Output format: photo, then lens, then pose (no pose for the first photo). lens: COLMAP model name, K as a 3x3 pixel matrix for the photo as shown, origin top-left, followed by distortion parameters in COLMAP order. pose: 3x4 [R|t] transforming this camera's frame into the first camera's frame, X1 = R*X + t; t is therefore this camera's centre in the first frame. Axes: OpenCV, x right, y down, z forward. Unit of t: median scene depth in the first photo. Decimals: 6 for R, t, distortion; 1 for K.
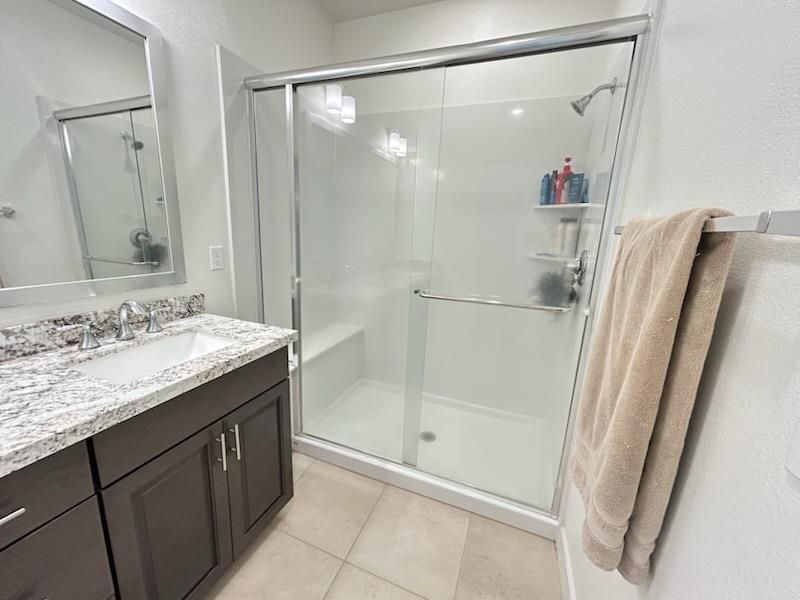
lens RADIAL K [[321.9, 0, 397.7], [0, 321.9, 302.1], [0, 0, 1]] dist [-0.000360, -0.000195]
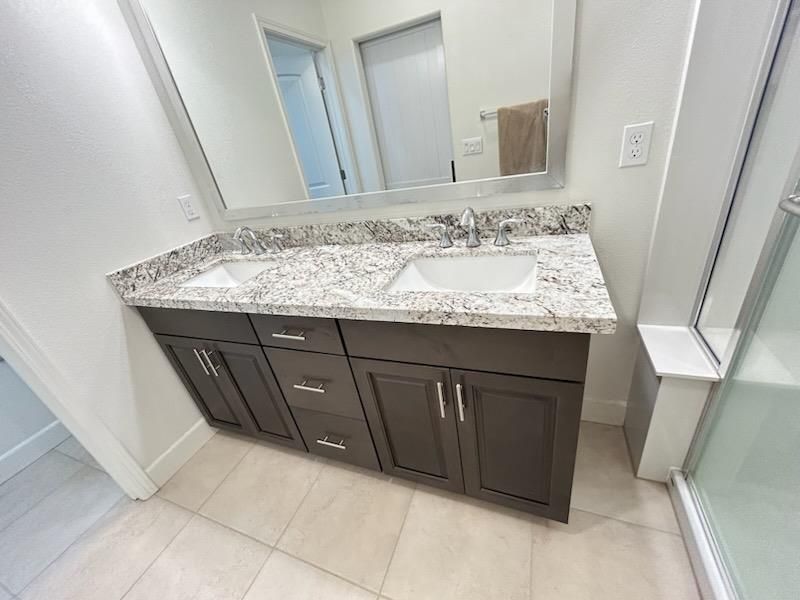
lens RADIAL K [[321.9, 0, 400.7], [0, 321.9, 300.9], [0, 0, 1]] dist [-0.000360, -0.000195]
pose [[-0.014246, 0.419613, -0.907591, 0.148556], [-0.052495, 0.906118, 0.419756, -0.145512], [0.998520, 0.053624, 0.009119, 0.811817]]
